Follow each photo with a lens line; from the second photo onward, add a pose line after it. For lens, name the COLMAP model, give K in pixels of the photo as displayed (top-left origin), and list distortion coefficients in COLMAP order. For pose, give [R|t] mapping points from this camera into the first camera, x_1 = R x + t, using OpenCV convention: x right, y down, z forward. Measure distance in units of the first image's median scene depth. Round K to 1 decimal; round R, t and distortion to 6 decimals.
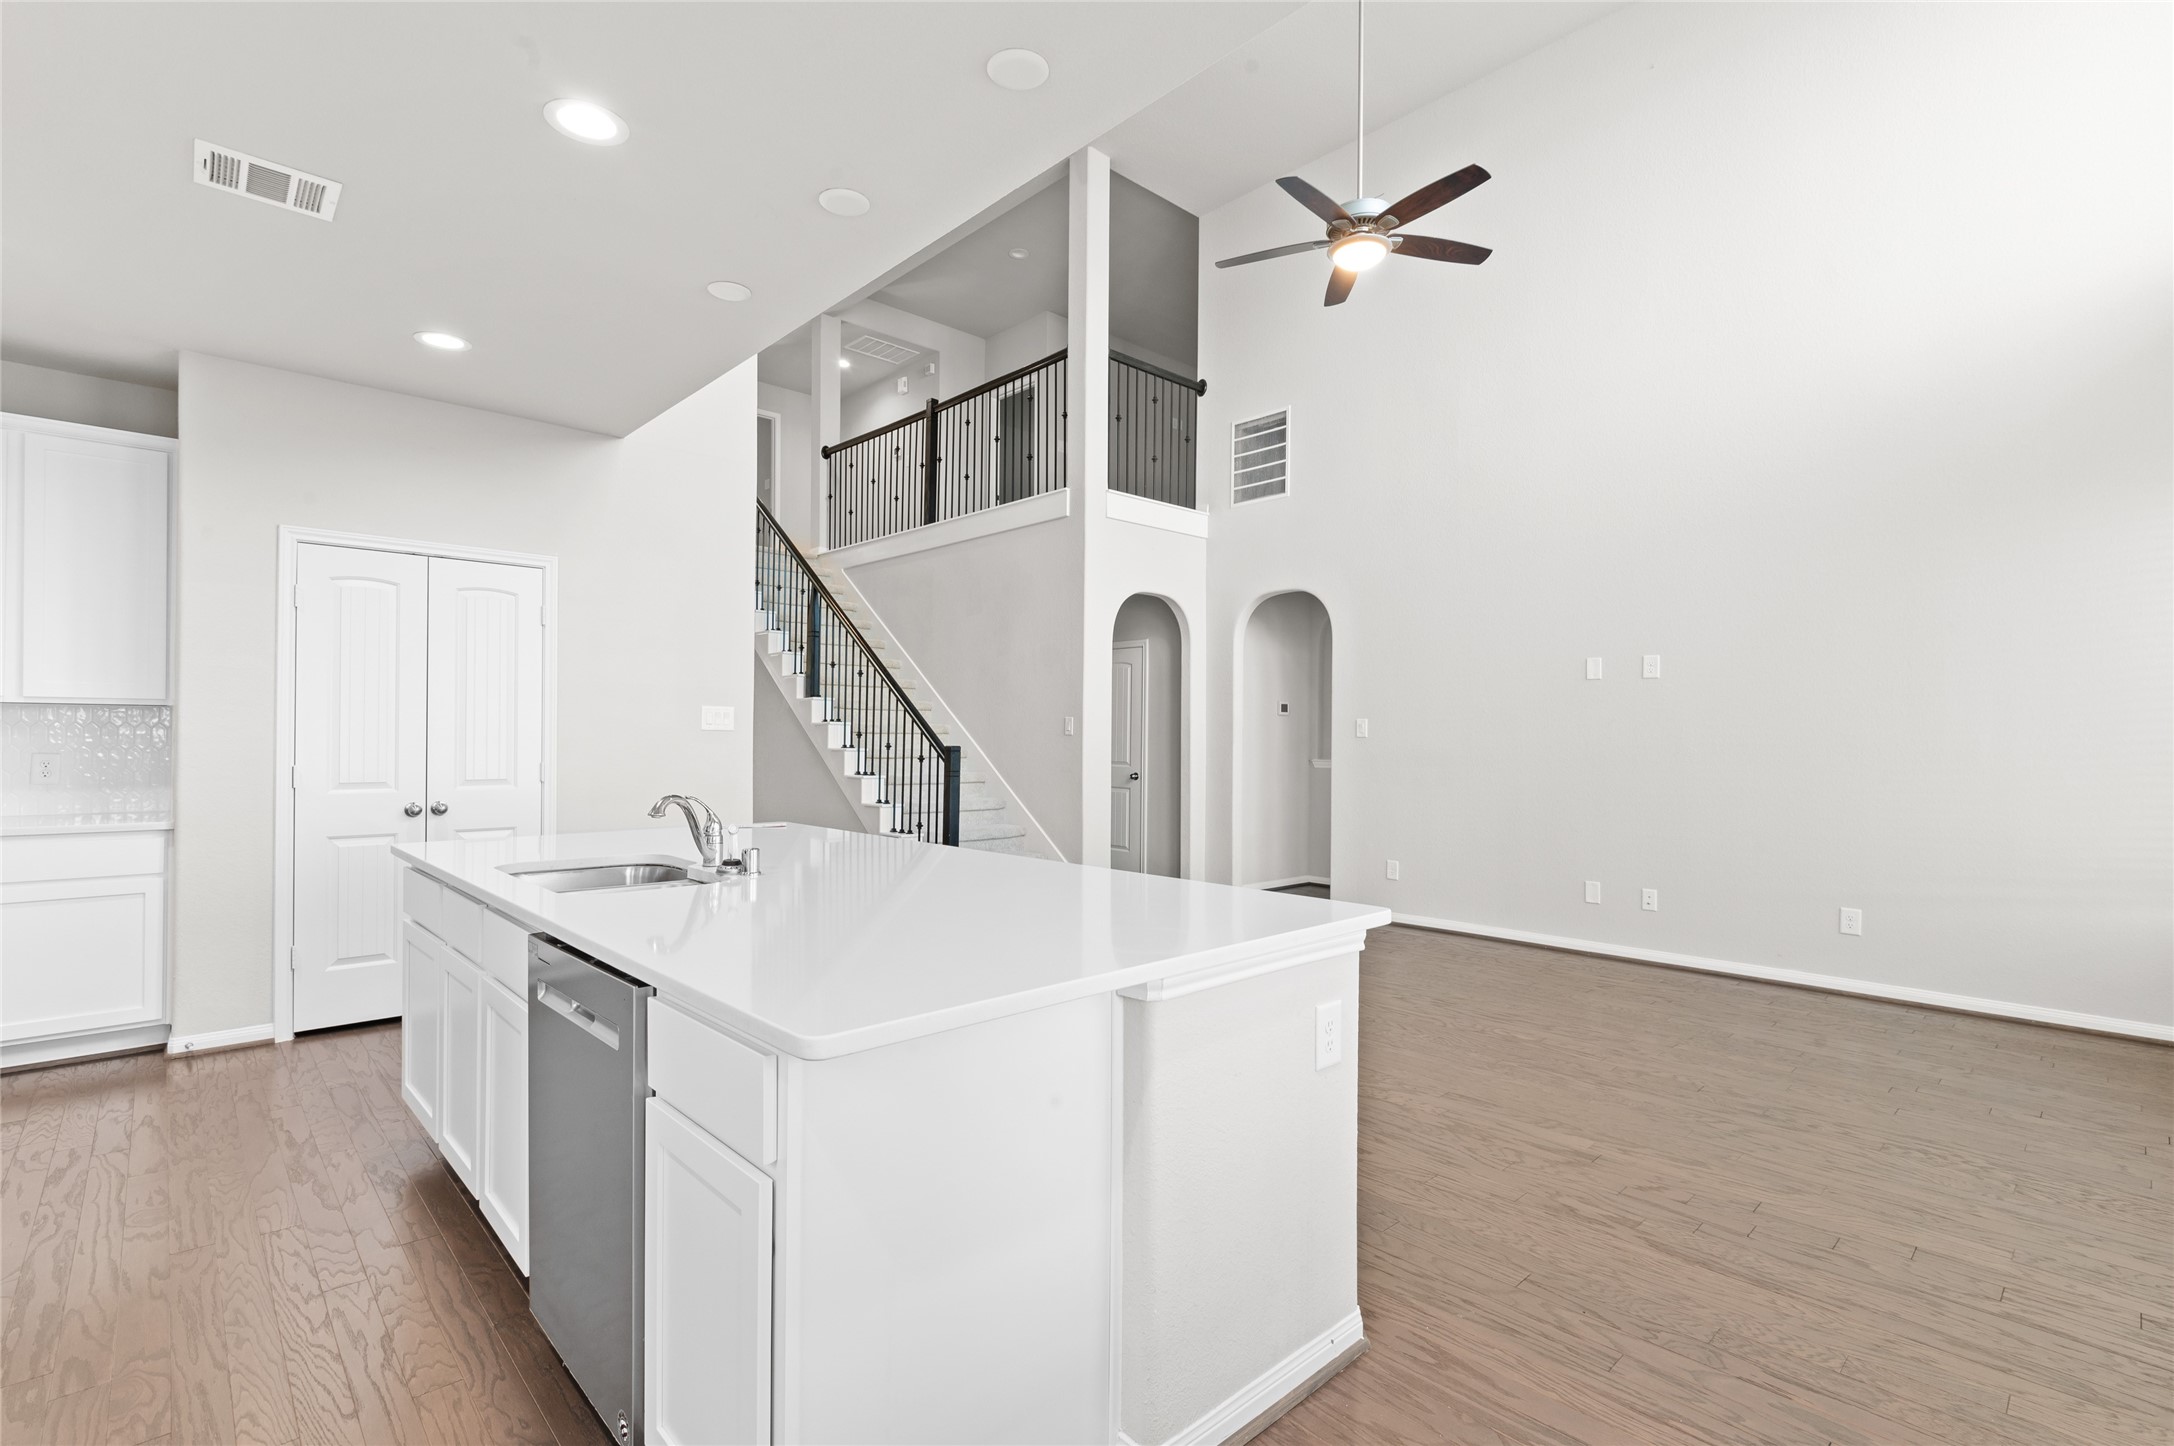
lens RADIAL K [[1009.3, 0, 1079.2], [0, 1009.3, 717.8], [0, 0, 1]] dist [0.006548, -0.005209]
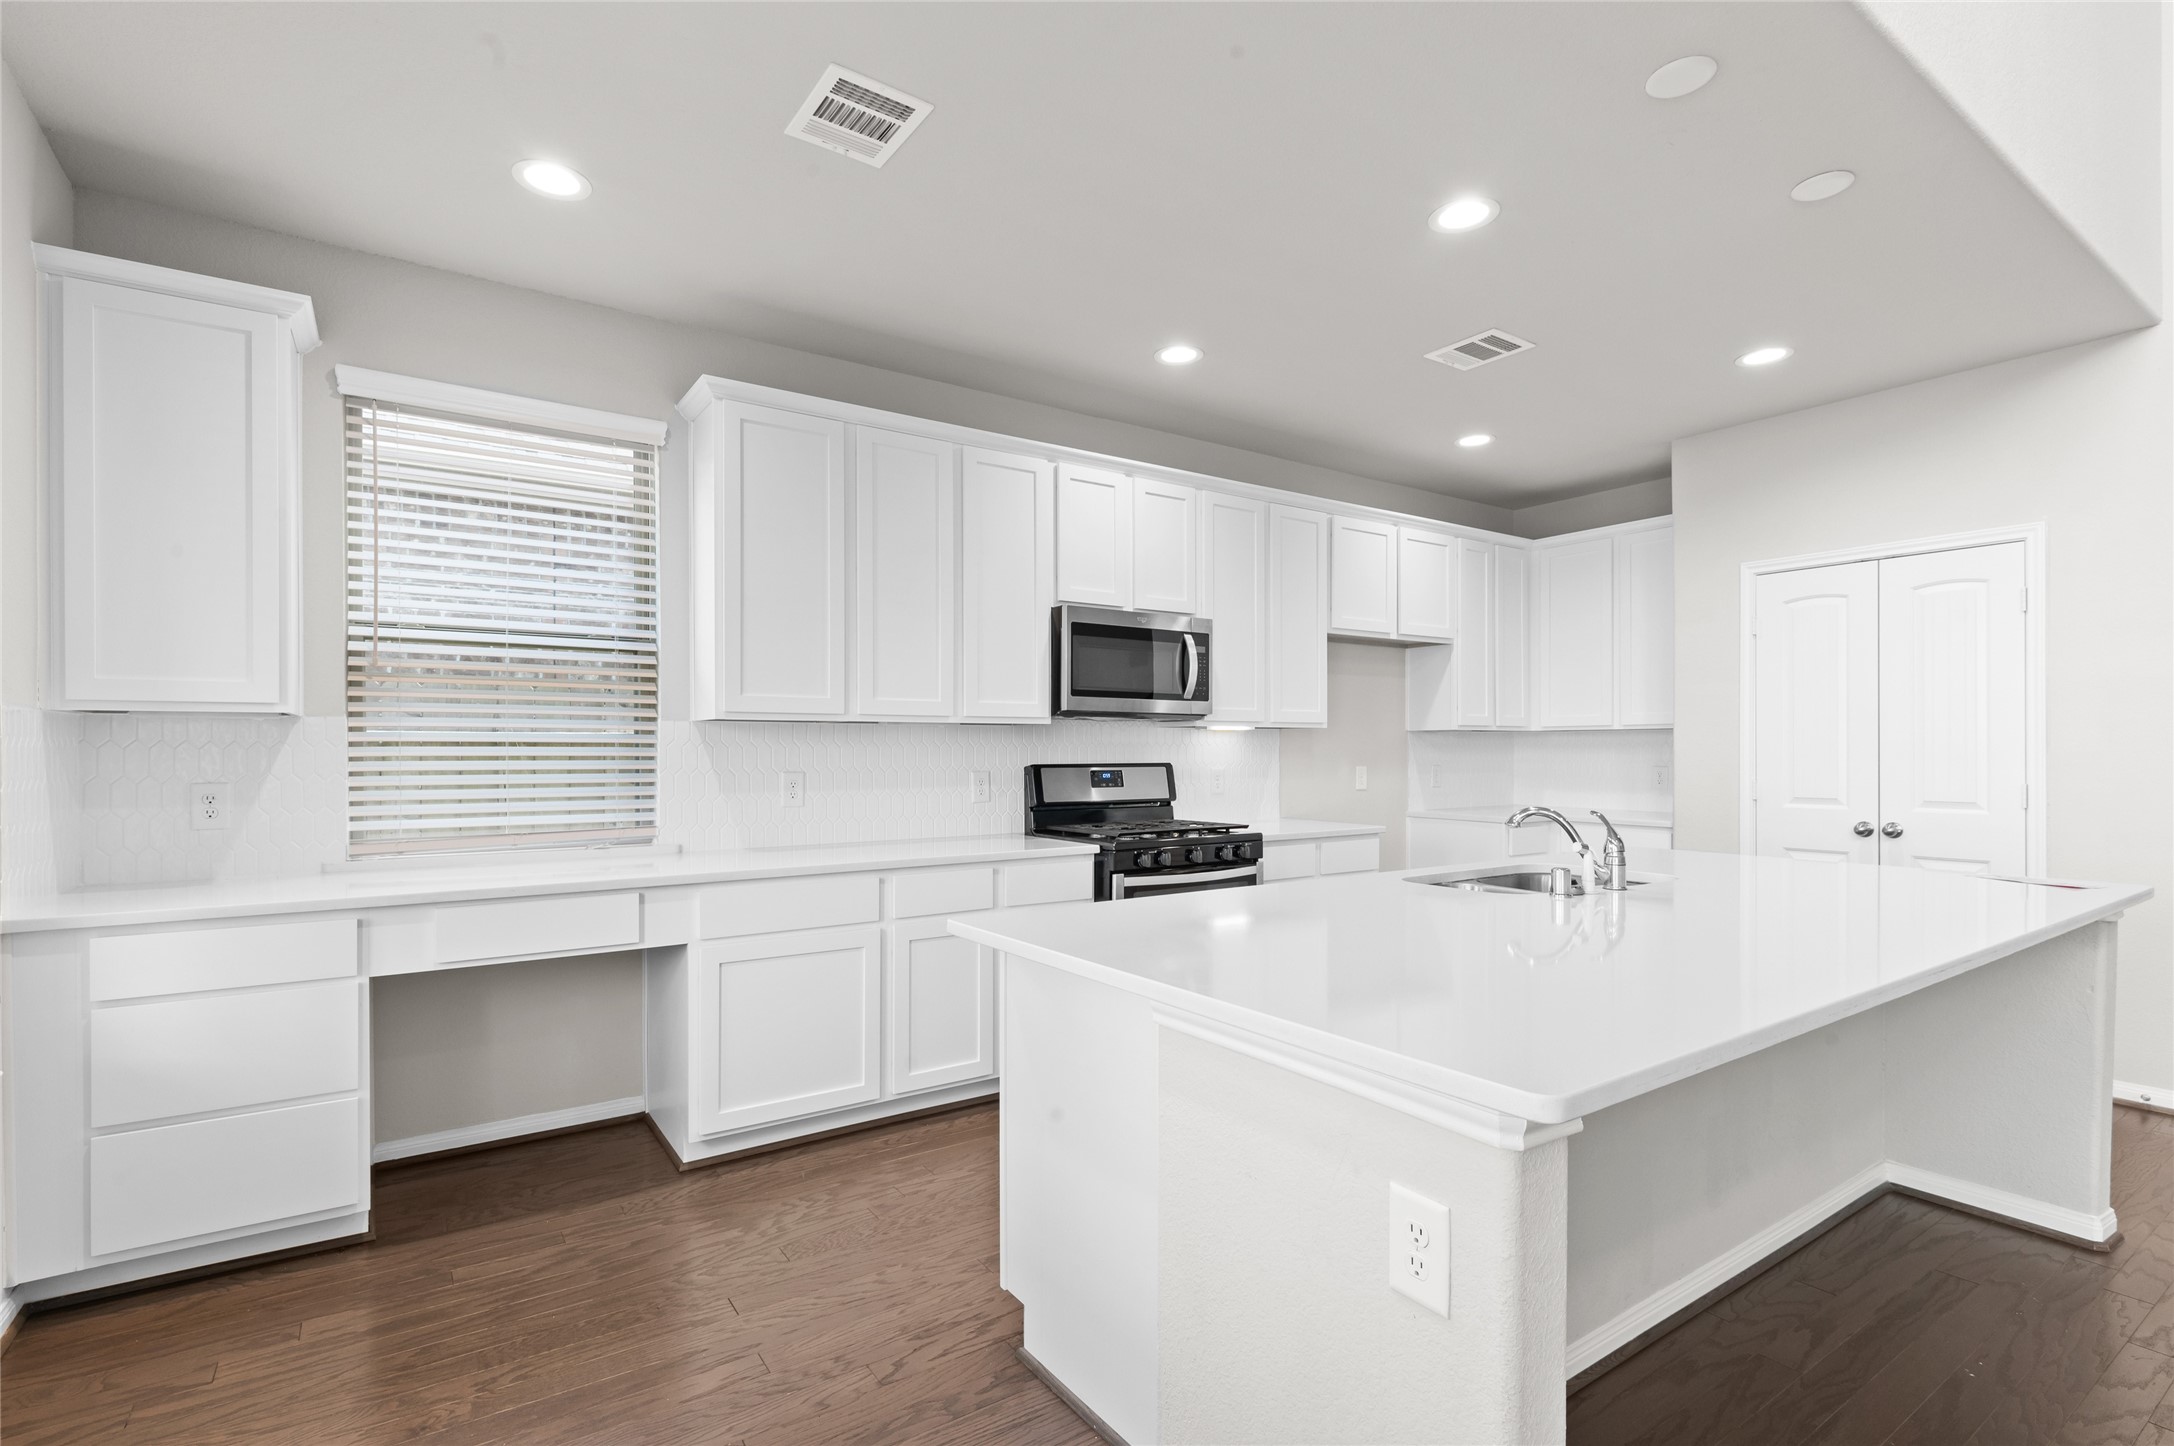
lens RADIAL K [[1009.3, 0, 1087.2], [0, 1009.3, 751.9], [0, 0, 1]] dist [0.006548, -0.005209]
pose [[-0.153590, -0.006250, -0.988115, 0.393168], [0.017381, 0.999808, -0.009025, 0.013839], [0.987982, -0.018561, -0.153452, 0.417466]]
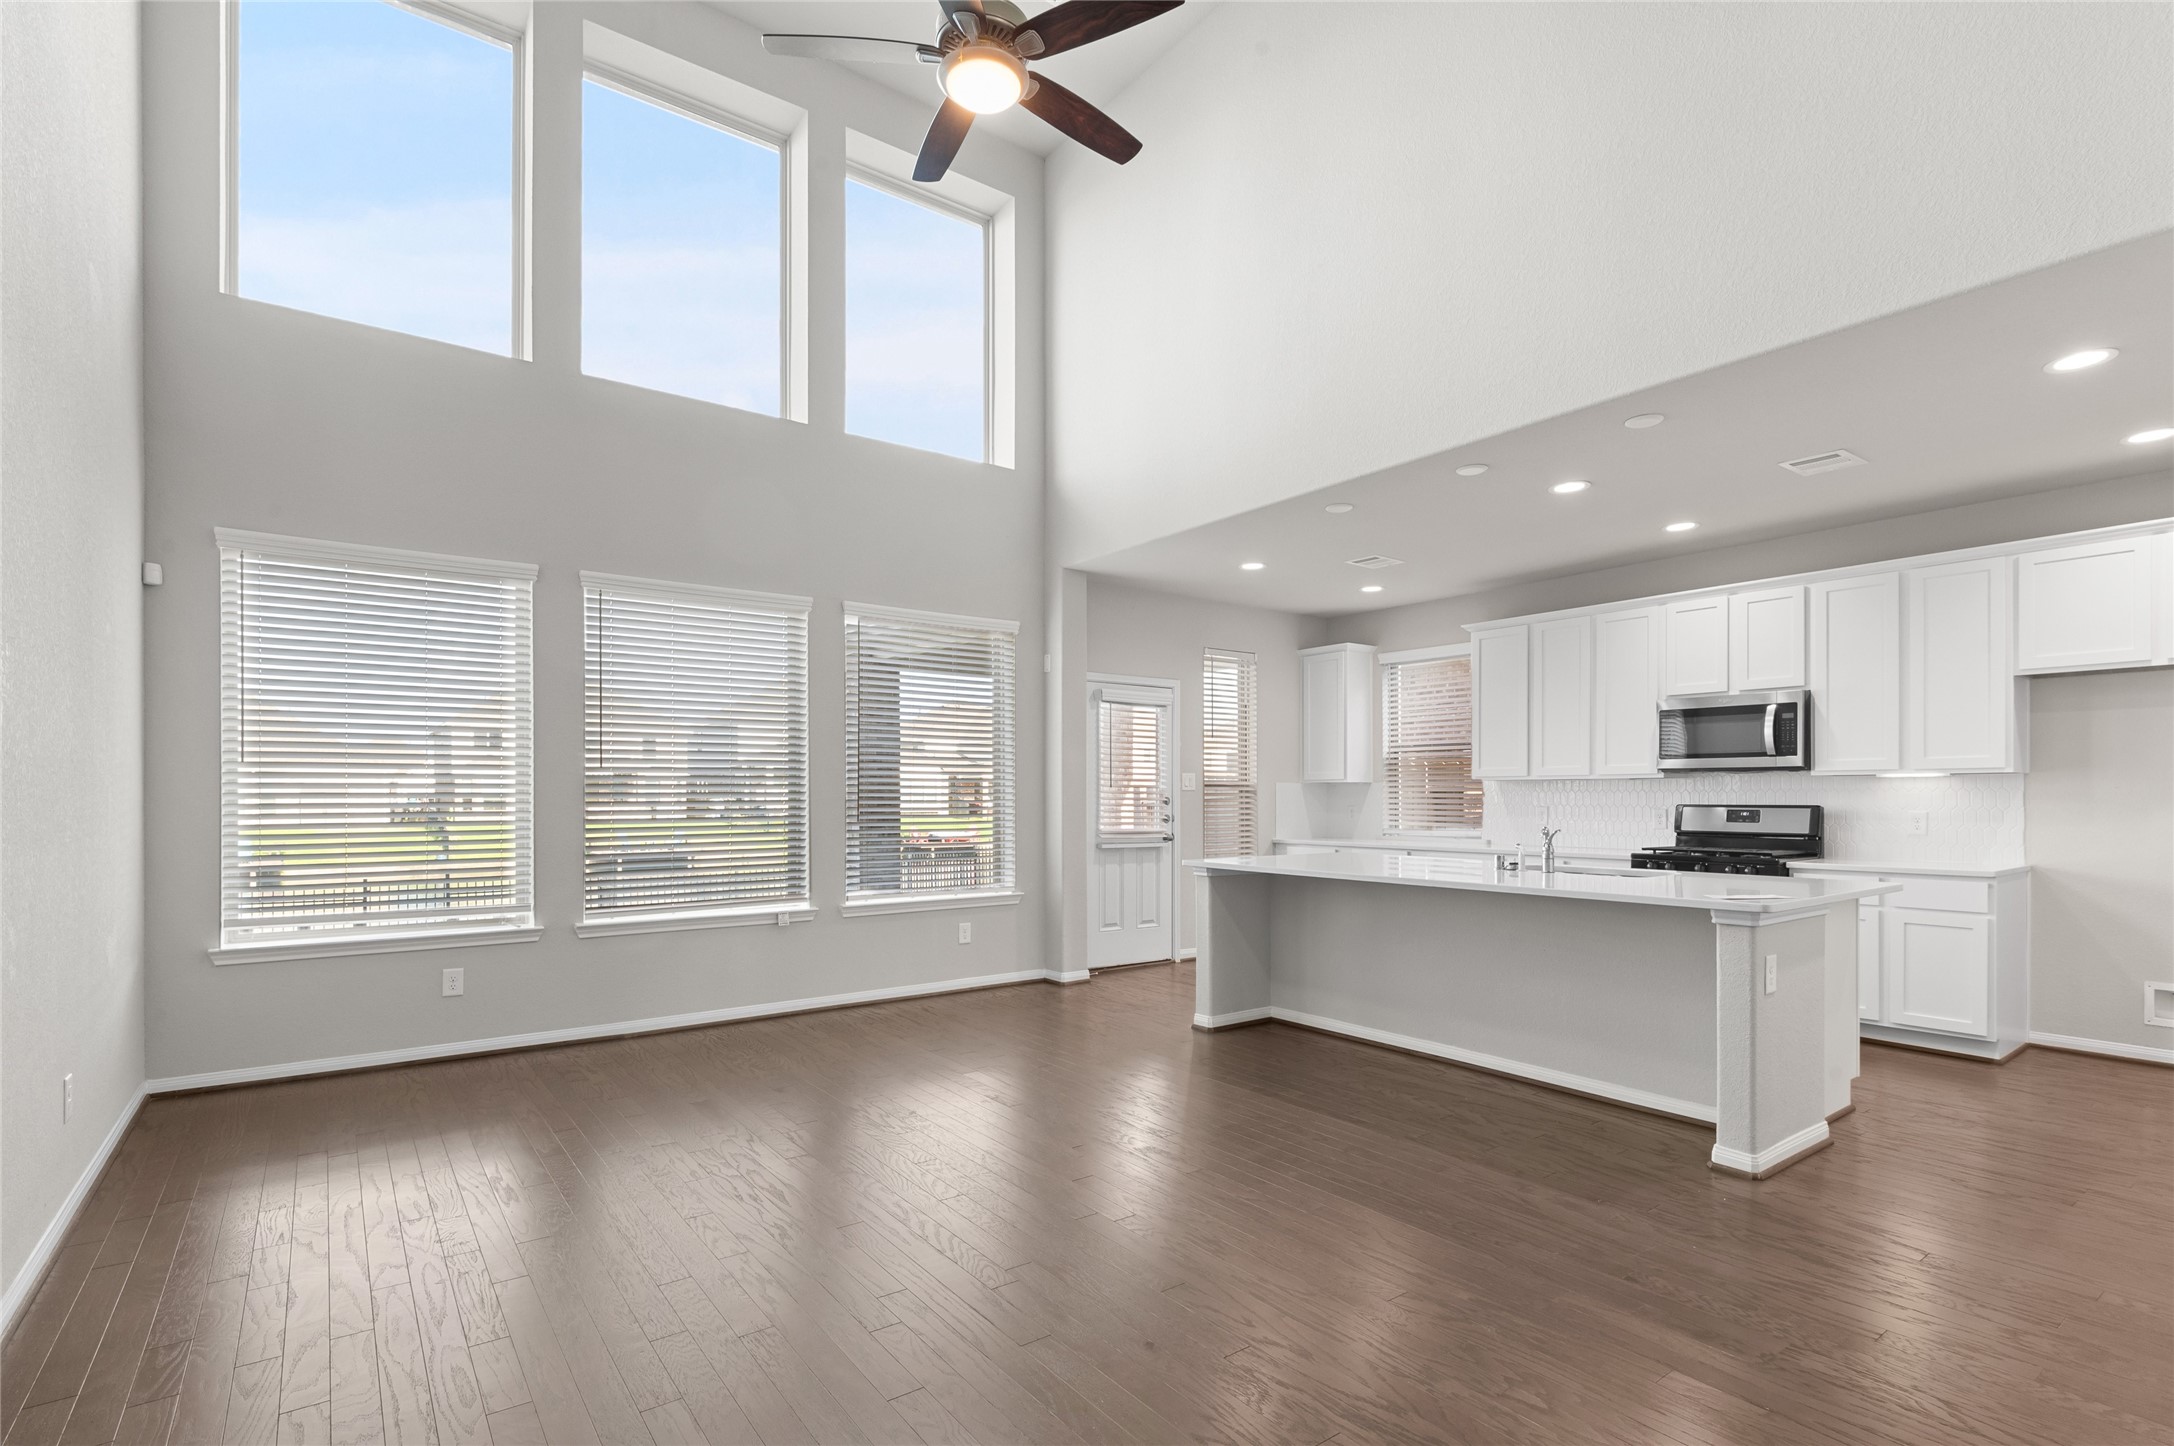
lens RADIAL K [[1009.3, 0, 1092.0], [0, 1009.3, 794.1], [0, 0, 1]] dist [0.006548, -0.005209]
pose [[-0.993012, -0.007076, 0.117800, 0.120538], [-0.009484, 0.999757, -0.019887, 0.036355], [-0.117631, -0.020865, -0.992838, 1.695703]]
